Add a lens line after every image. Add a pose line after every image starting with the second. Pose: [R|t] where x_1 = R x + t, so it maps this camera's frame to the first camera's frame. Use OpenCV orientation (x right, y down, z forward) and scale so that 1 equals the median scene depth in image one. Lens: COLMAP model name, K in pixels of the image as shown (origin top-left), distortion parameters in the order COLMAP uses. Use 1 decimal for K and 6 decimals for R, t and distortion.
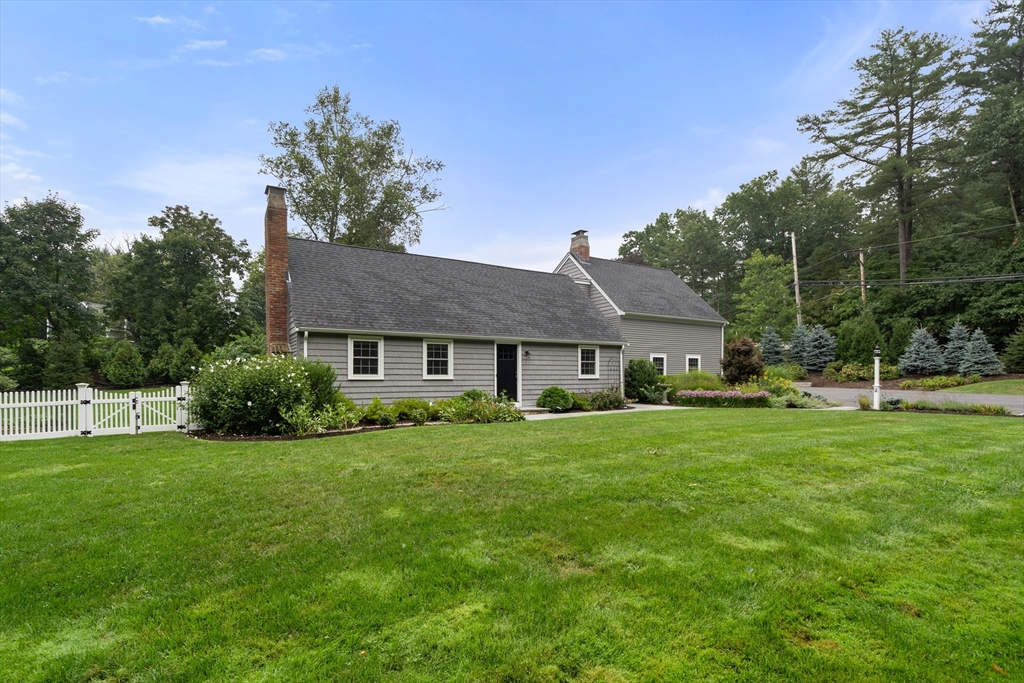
lens RADIAL K [[468.5, 0, 512.0], [0, 468.5, 341.5], [0, 0, 1]] dist [-0.000932, -0.000009]
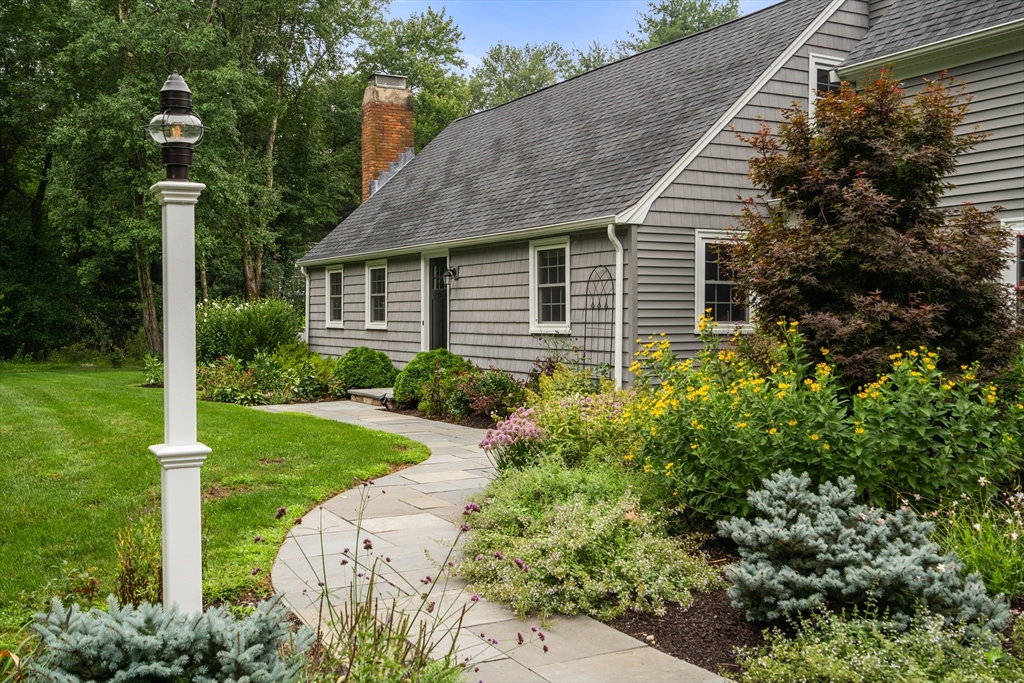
lens RADIAL K [[1043.0, 0, 512.0], [0, 1043.0, 341.5], [0, 0, 1]] dist [-0.004757, -0.003501]
pose [[-0.052342, 0.031038, -0.998147, 0.940766], [0.079422, 0.996480, 0.026822, 0.061971], [0.995466, -0.077871, -0.054623, 1.018354]]
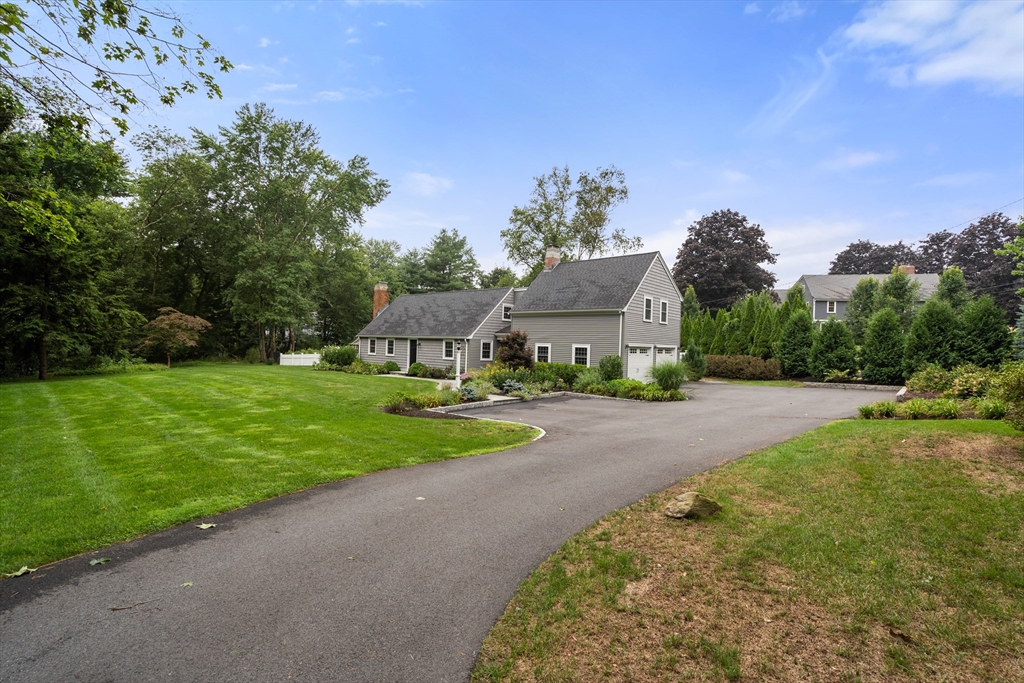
lens RADIAL K [[468.5, 0, 512.0], [0, 468.5, 341.5], [0, 0, 1]] dist [-0.000932, -0.000009]
pose [[0.290737, 0.006817, -0.956779, 1.777170], [0.043770, 0.998833, 0.020417, -0.007142], [0.955801, -0.047815, 0.290099, 0.748068]]
